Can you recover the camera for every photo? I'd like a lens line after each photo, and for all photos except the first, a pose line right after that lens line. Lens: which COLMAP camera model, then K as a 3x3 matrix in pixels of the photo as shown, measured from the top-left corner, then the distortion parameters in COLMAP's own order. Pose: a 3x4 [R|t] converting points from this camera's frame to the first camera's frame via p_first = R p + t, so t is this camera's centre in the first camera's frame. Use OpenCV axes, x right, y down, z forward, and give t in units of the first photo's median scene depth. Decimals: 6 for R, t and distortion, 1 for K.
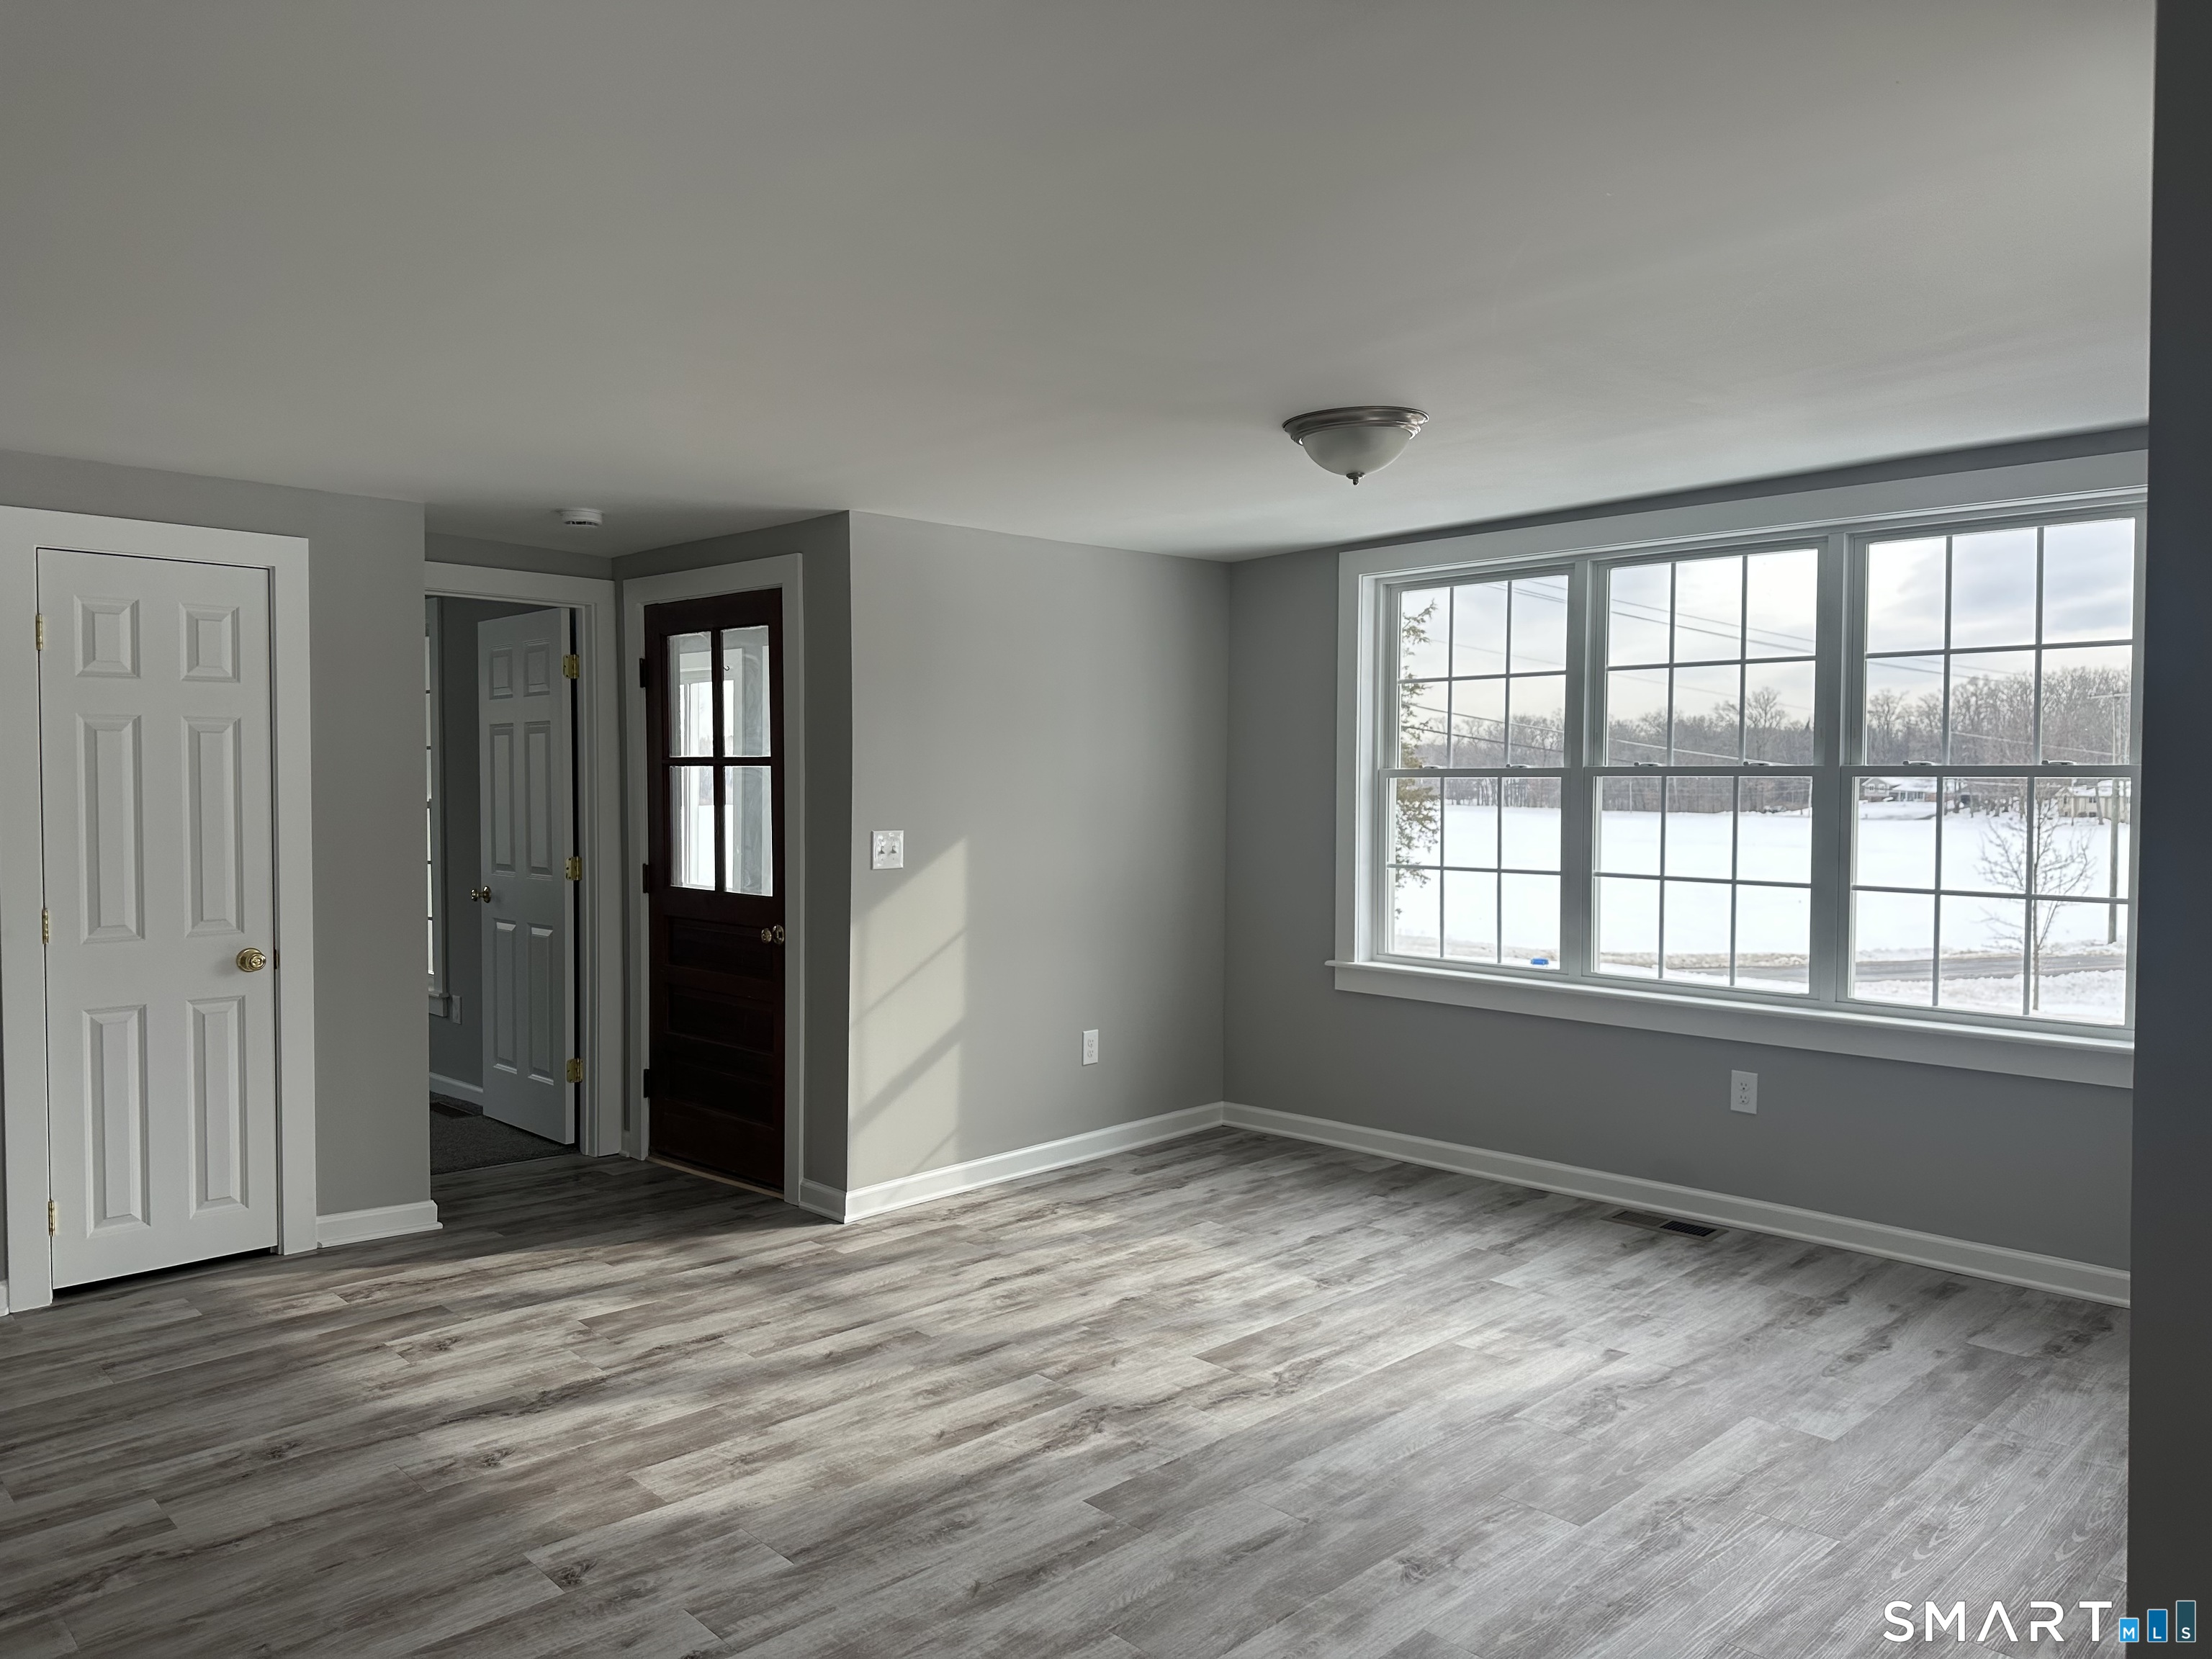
lens RADIAL K [[1560.2, 0, 1097.7], [0, 1560.2, 831.4], [0, 0, 1]] dist [0.057367, -0.065126]
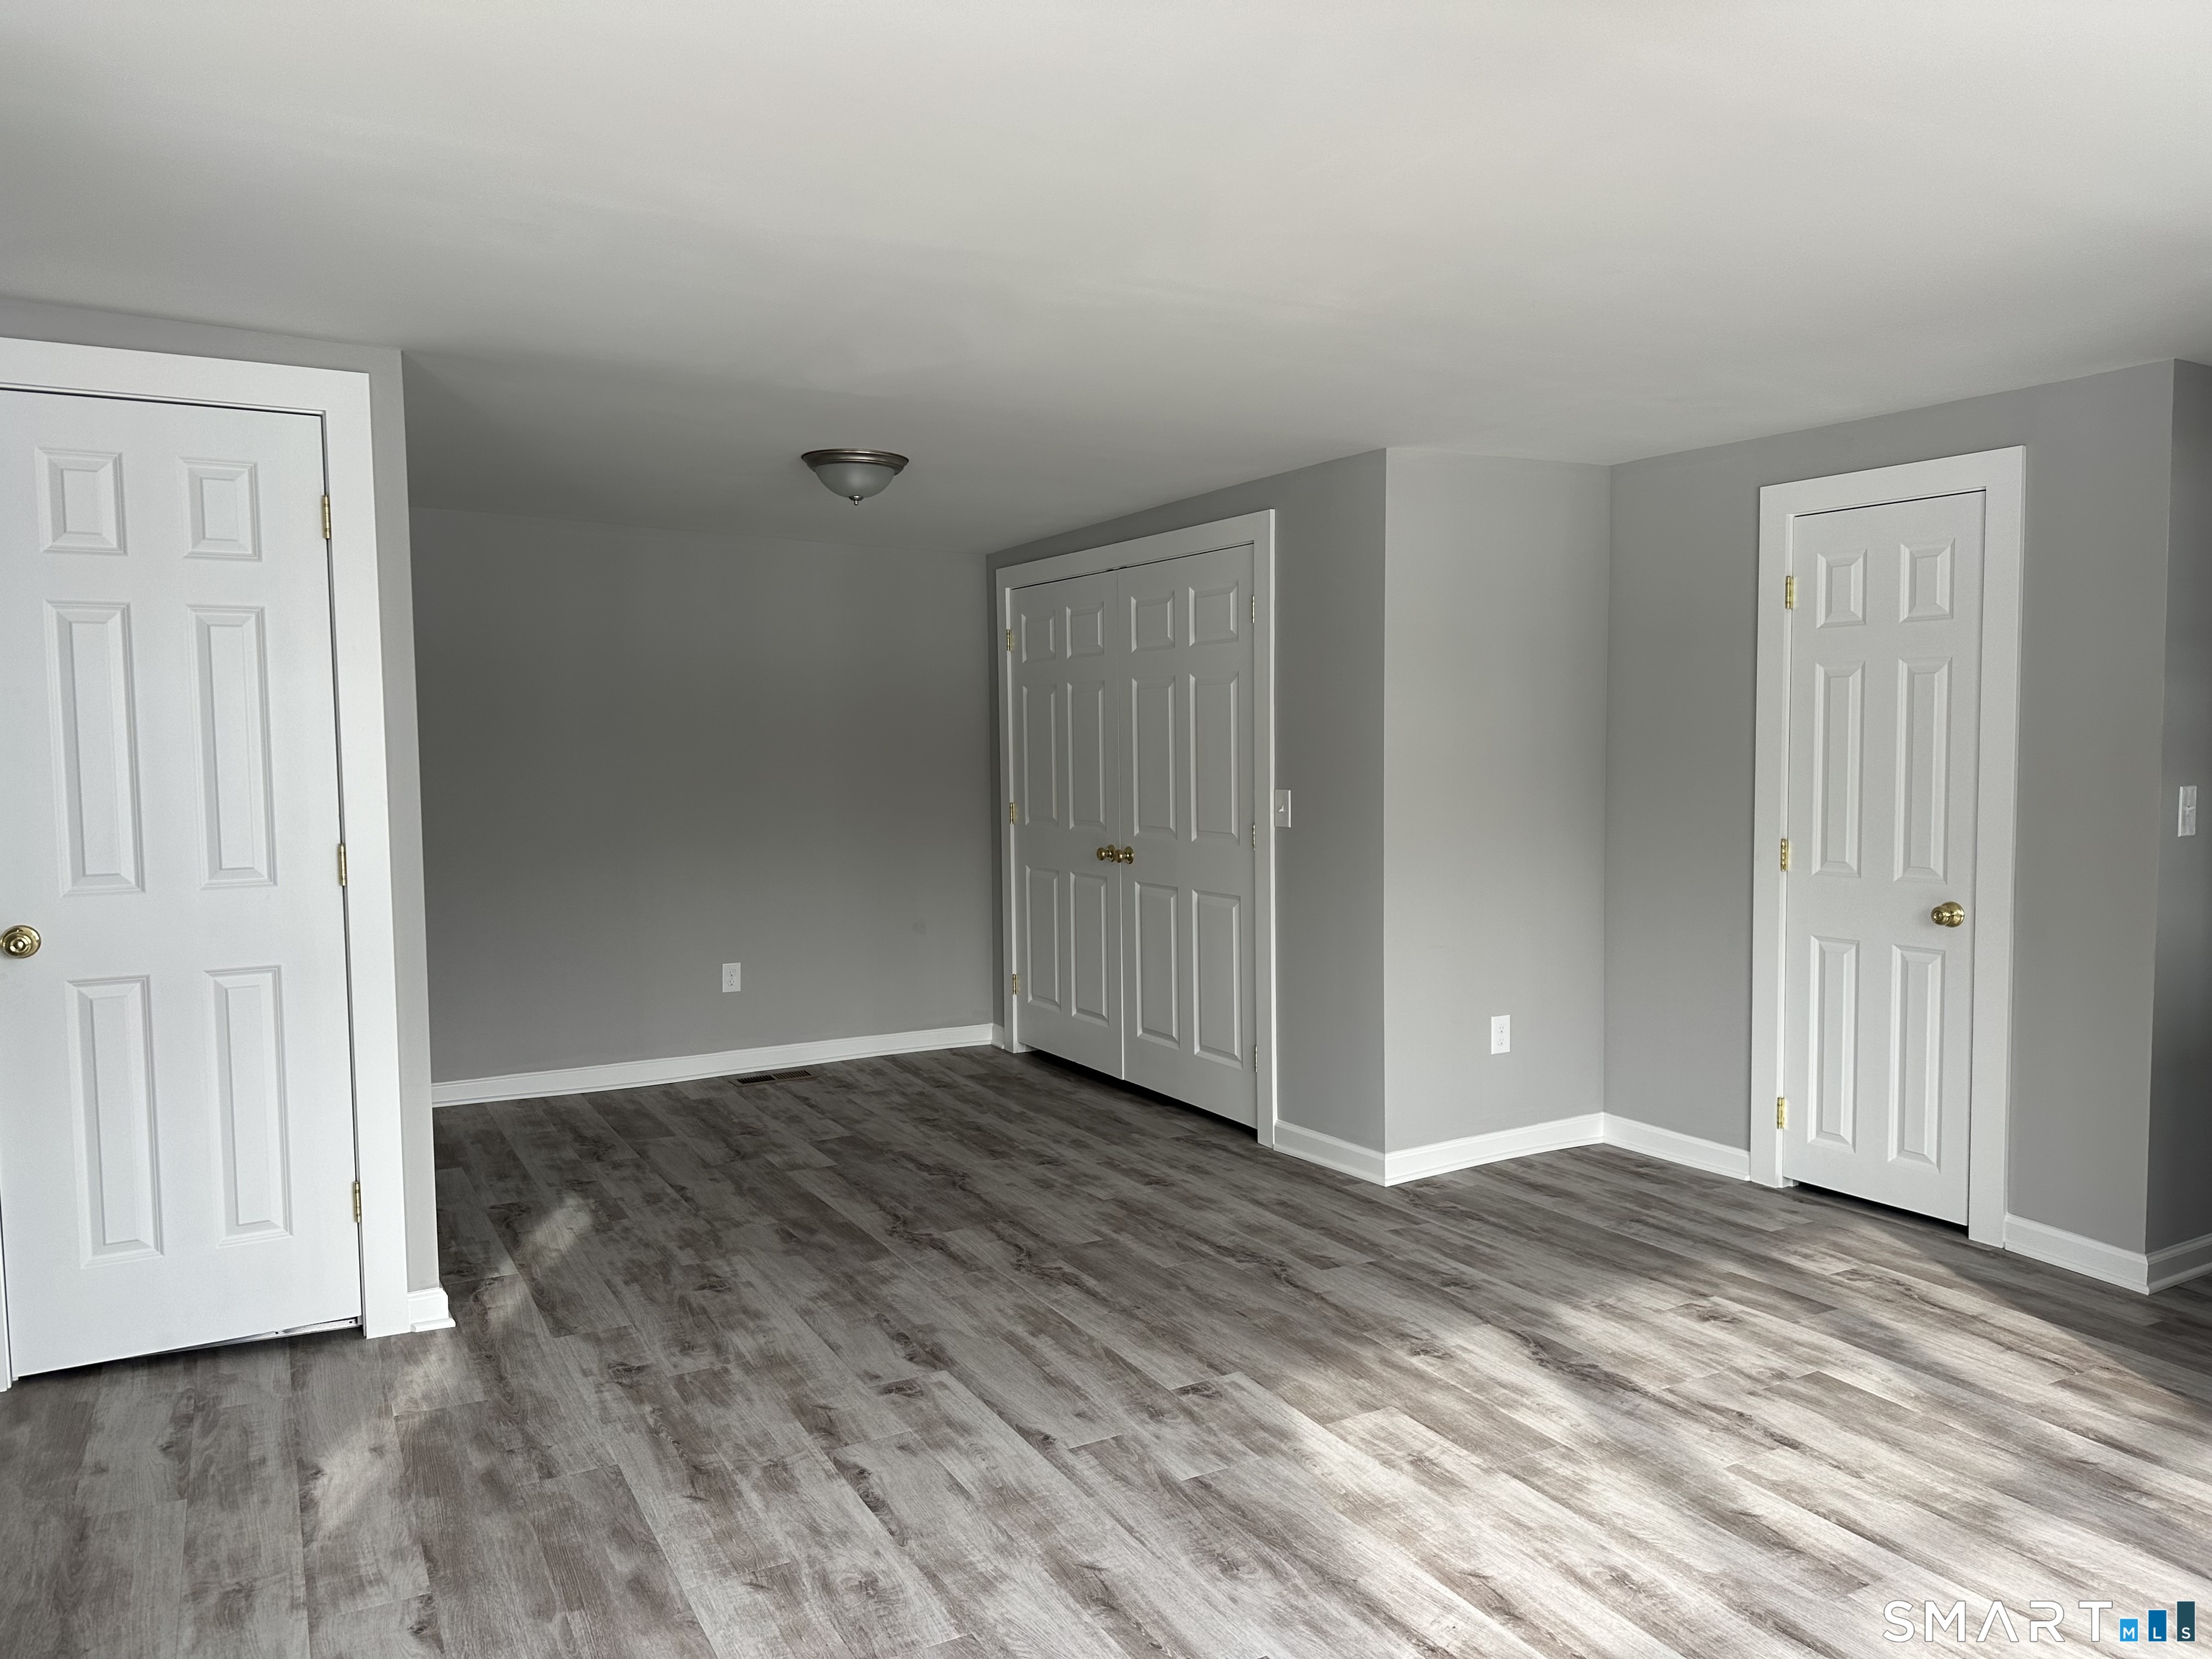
lens RADIAL K [[1560.2, 0, 1085.4], [0, 1560.2, 814.8], [0, 0, 1]] dist [0.057367, -0.065126]
pose [[-0.254056, 0.053694, -0.965698, 0.671836], [-0.026931, 0.997678, 0.062557, -0.029407], [0.966814, 0.041900, -0.252020, 0.992644]]
